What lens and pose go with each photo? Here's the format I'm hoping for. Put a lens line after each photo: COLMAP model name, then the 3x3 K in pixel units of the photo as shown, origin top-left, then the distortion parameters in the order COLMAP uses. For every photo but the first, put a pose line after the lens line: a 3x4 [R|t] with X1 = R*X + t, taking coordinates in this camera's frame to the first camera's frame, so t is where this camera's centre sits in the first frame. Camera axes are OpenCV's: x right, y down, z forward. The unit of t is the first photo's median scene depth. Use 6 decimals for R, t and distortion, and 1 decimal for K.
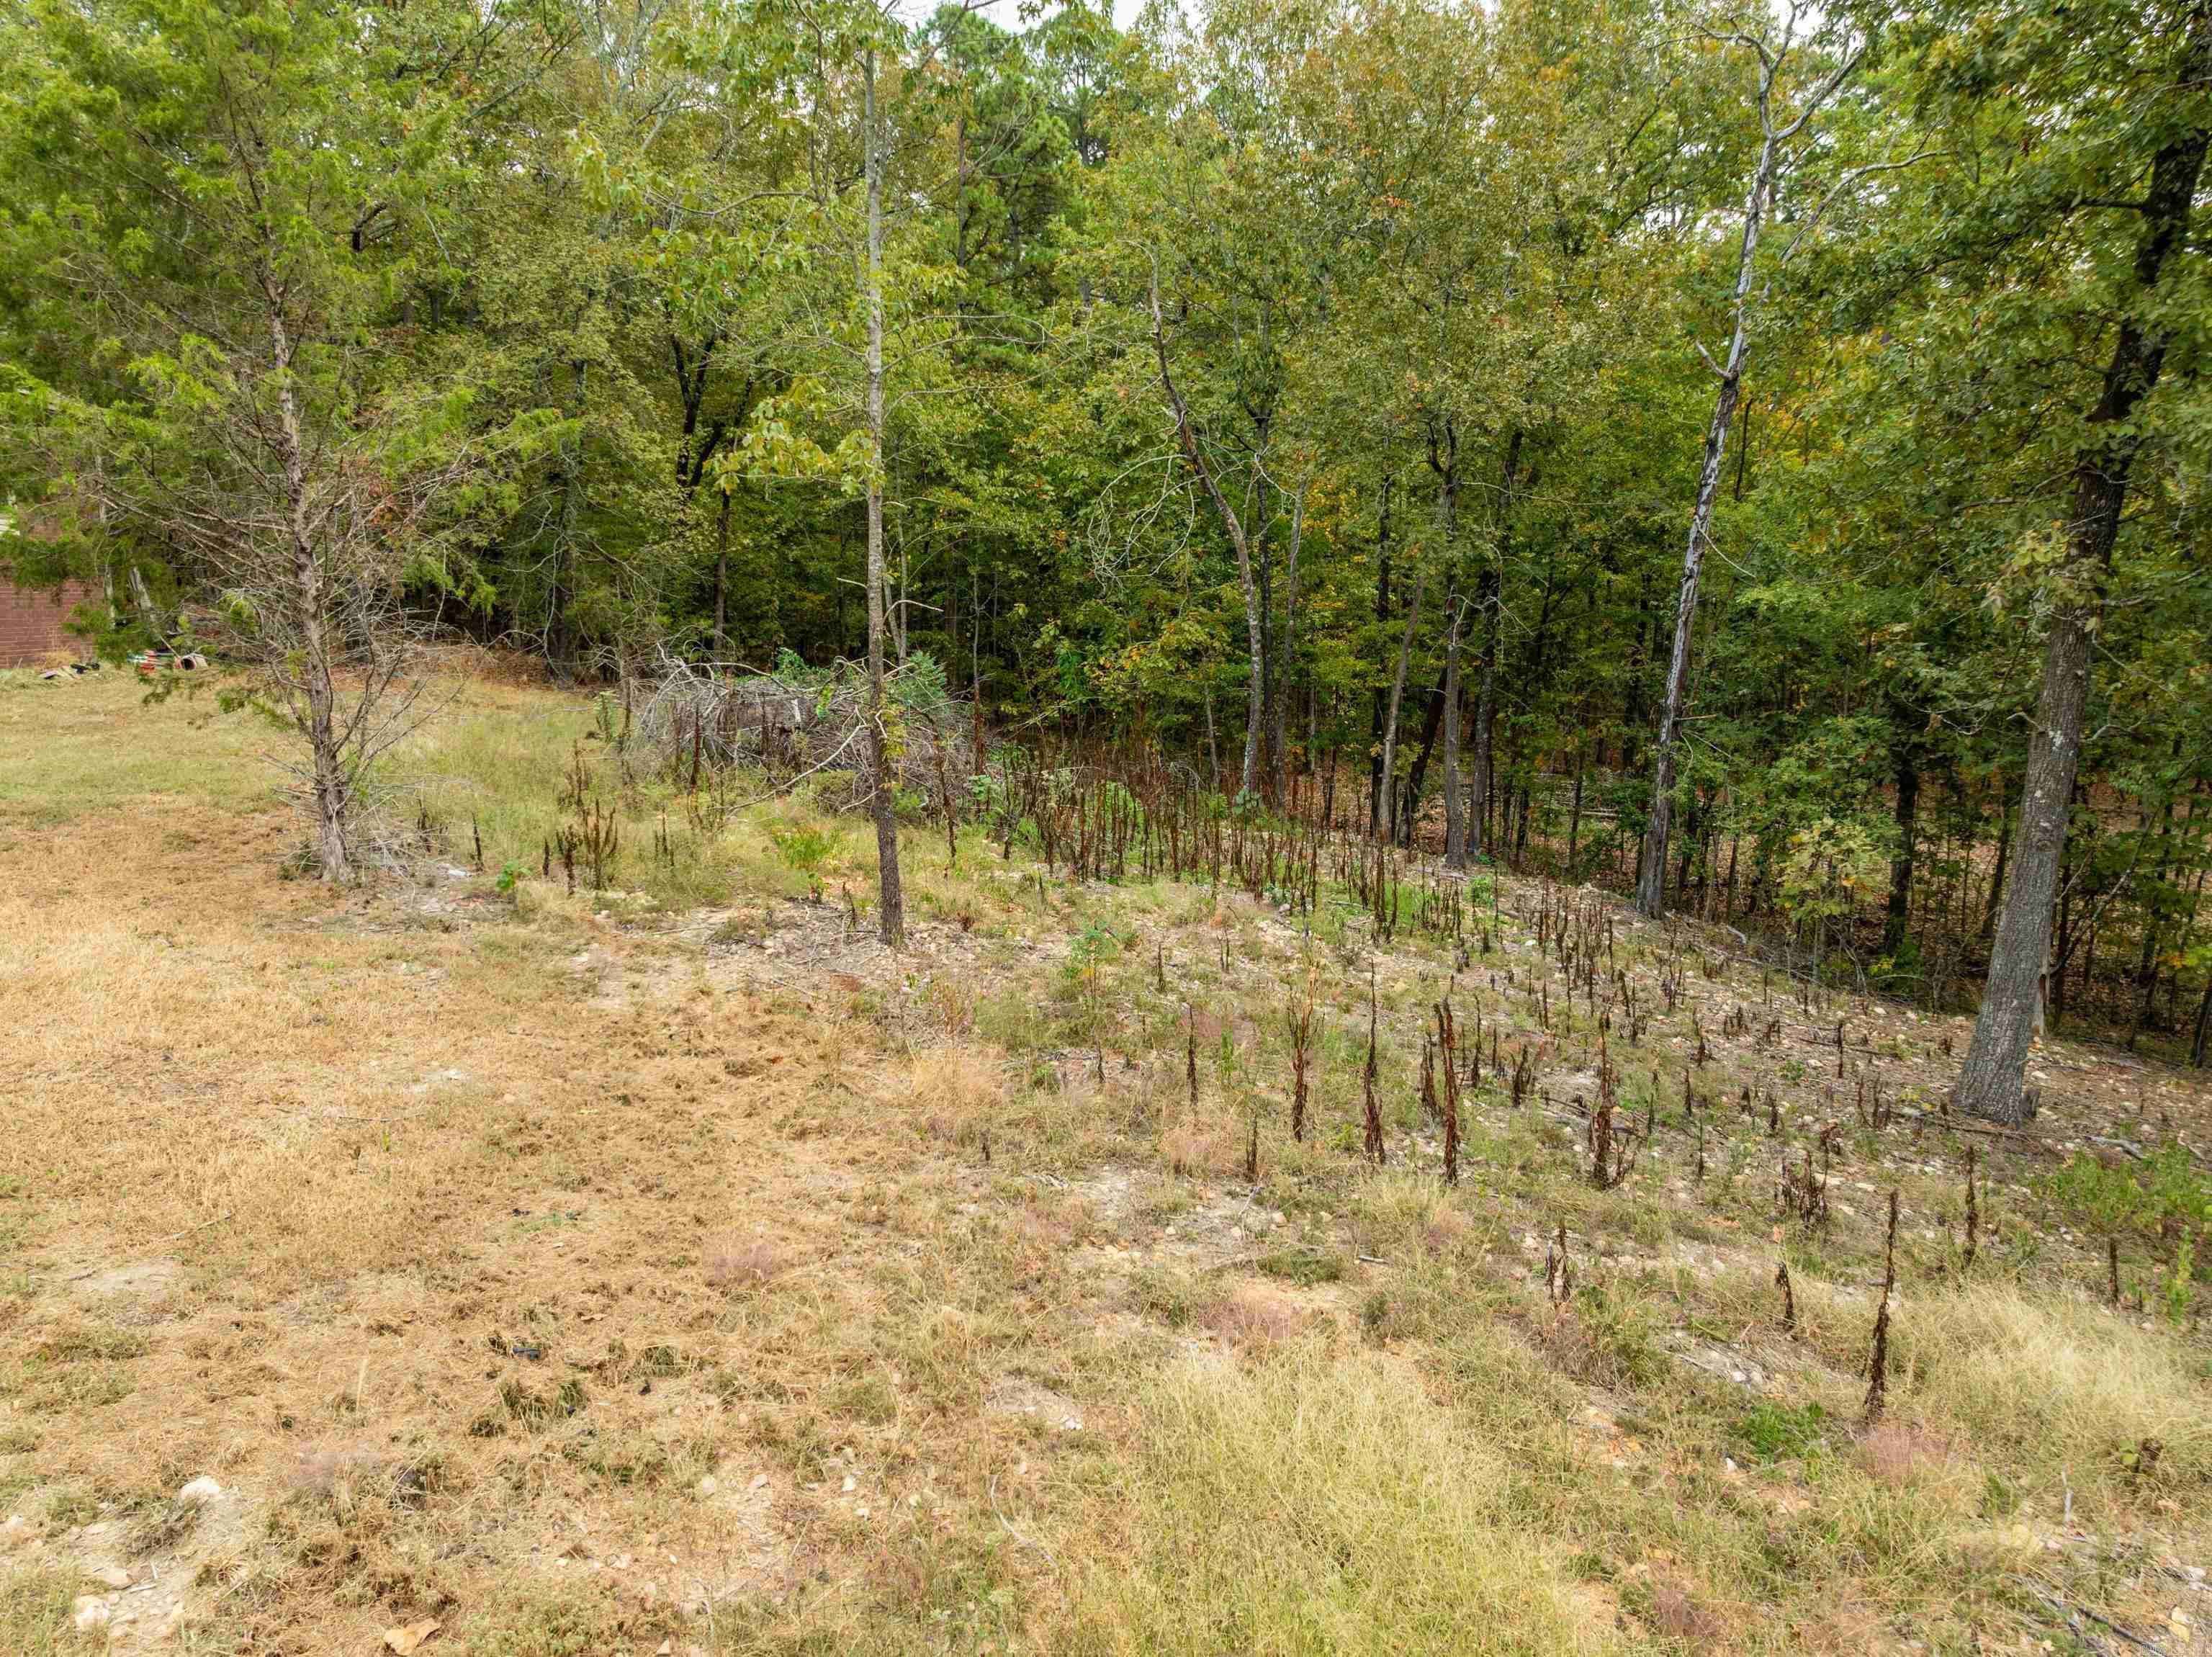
lens RADIAL K [[1569.7, 0, 1106.0], [0, 1569.7, 828.5], [0, 0, 1]] dist [-0.040640, 0.017988]
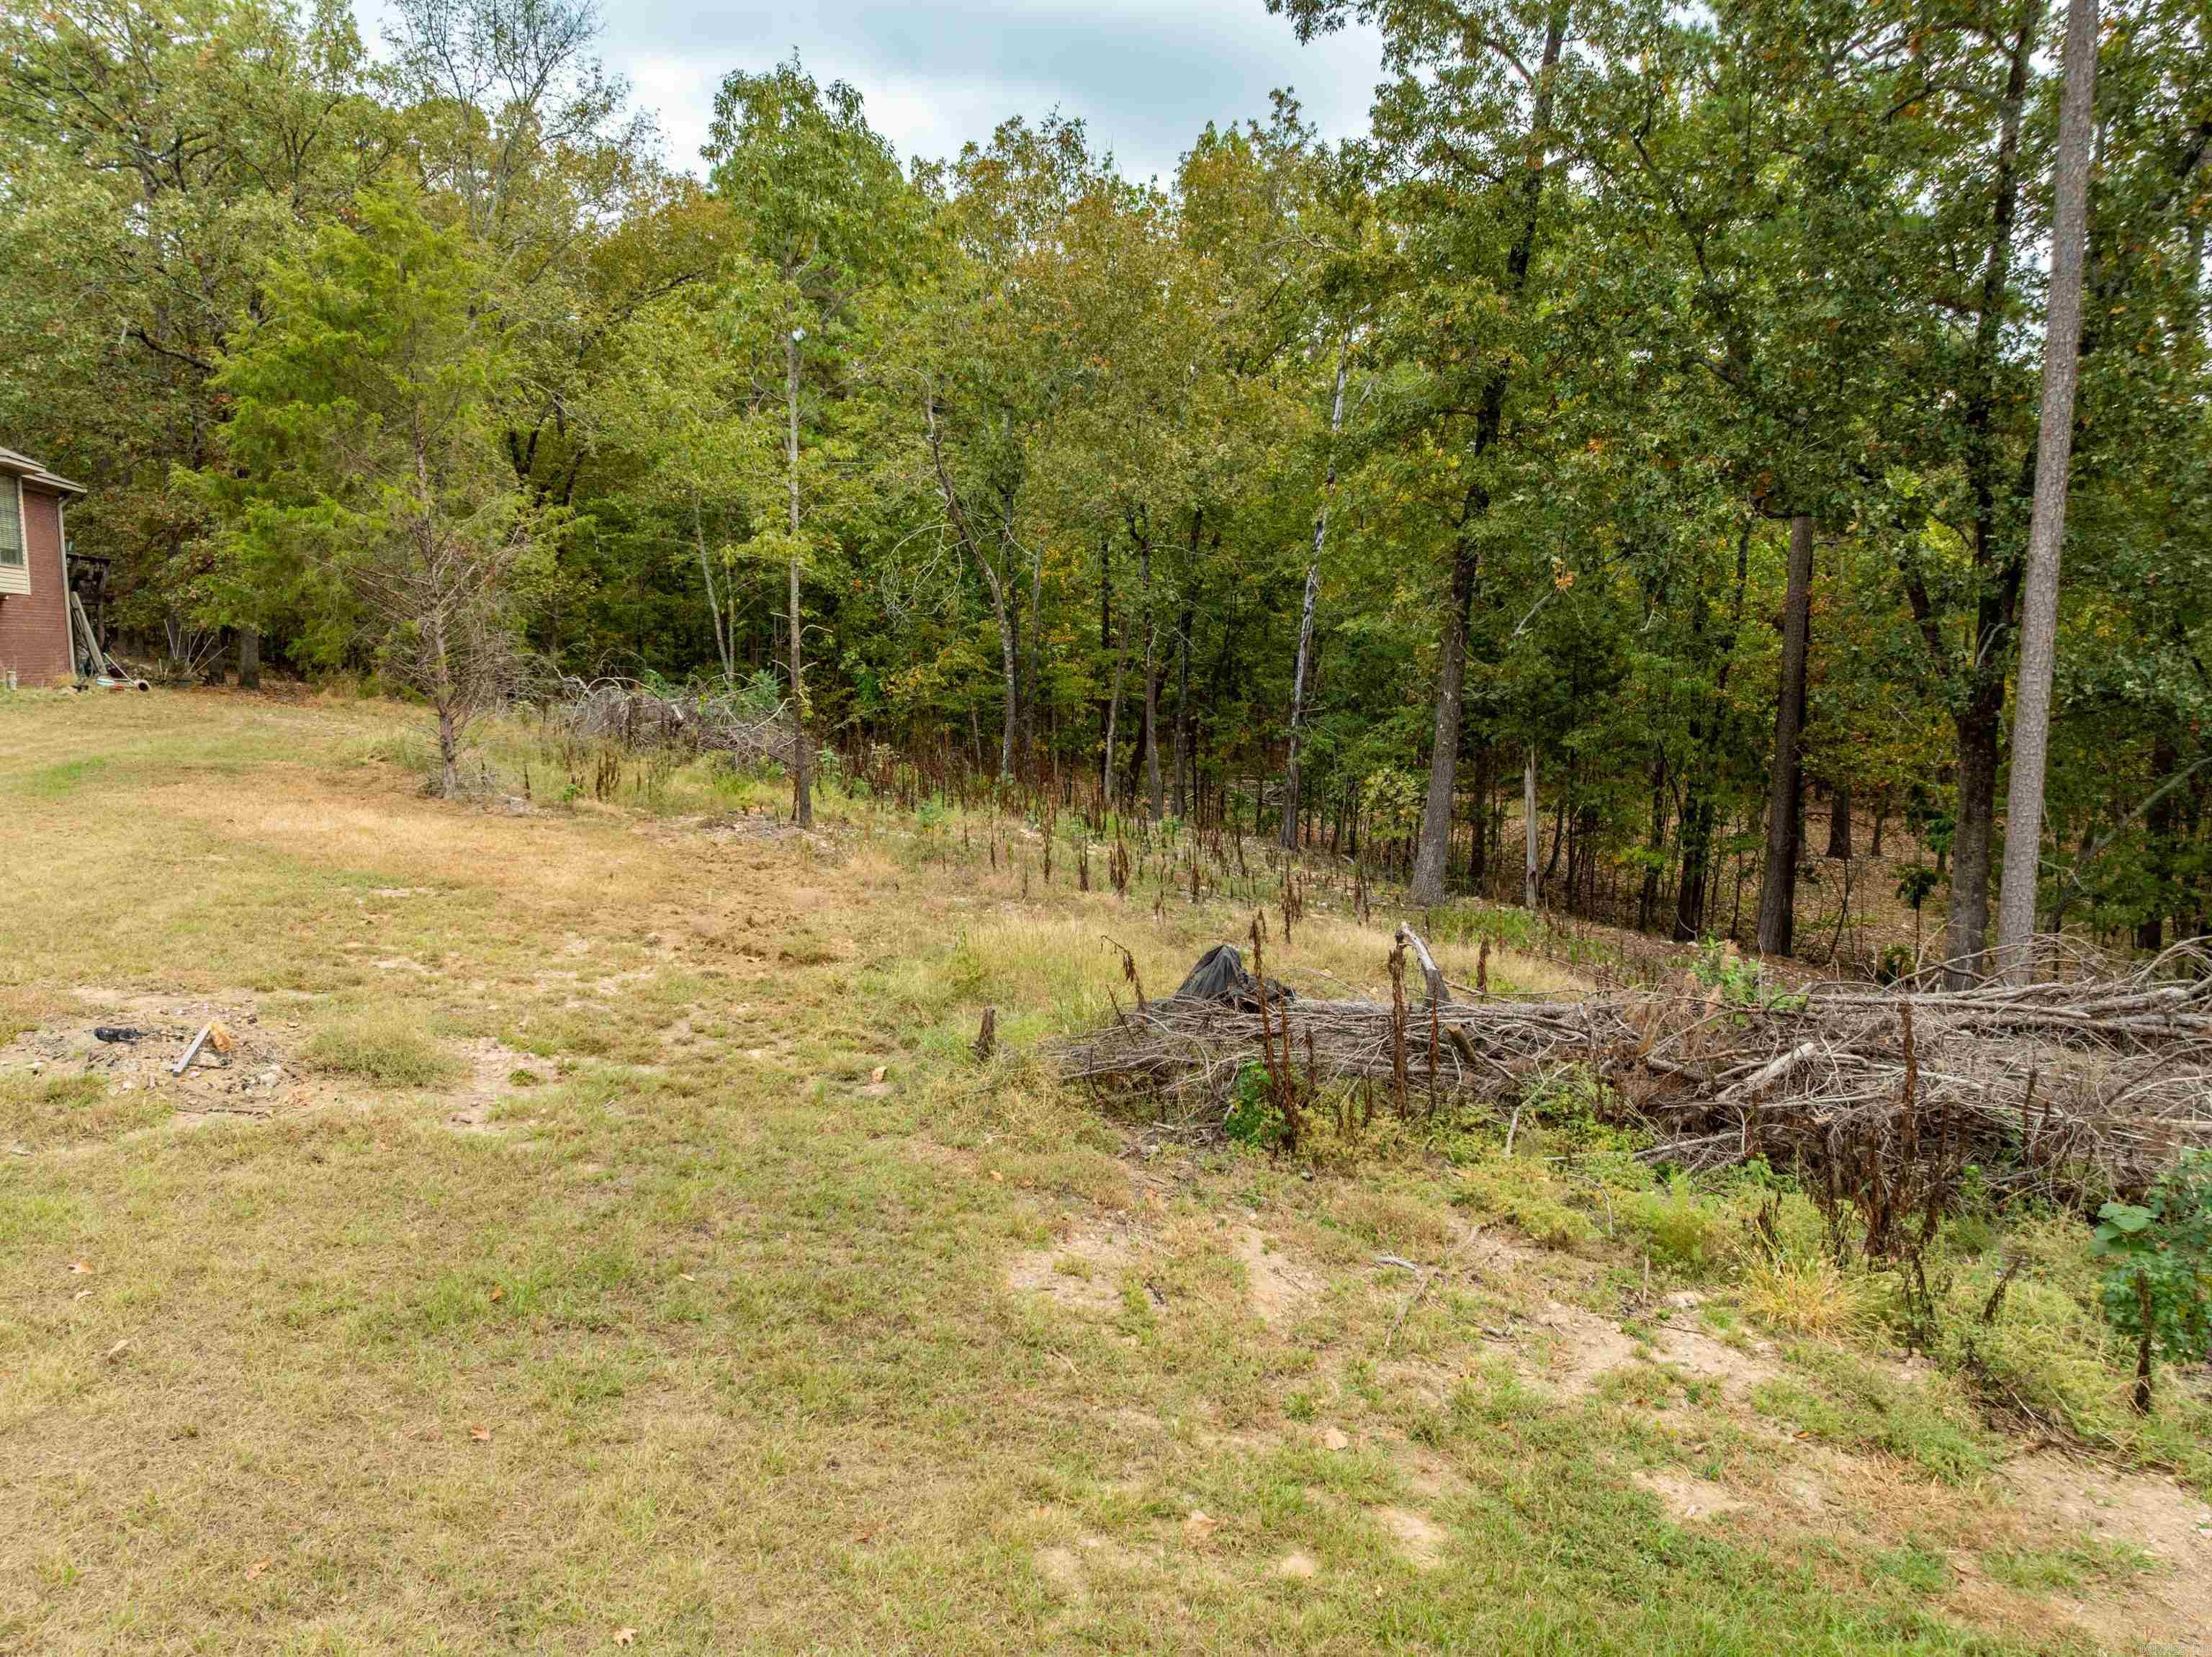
lens RADIAL K [[1569.7, 0, 1106.0], [0, 1569.7, 828.5], [0, 0, 1]] dist [-0.040640, 0.017988]
pose [[0.986940, -0.022568, 0.159499, -0.037537], [0.026836, 0.999336, -0.024653, 0.054121], [-0.158837, 0.028611, 0.986890, -0.312537]]
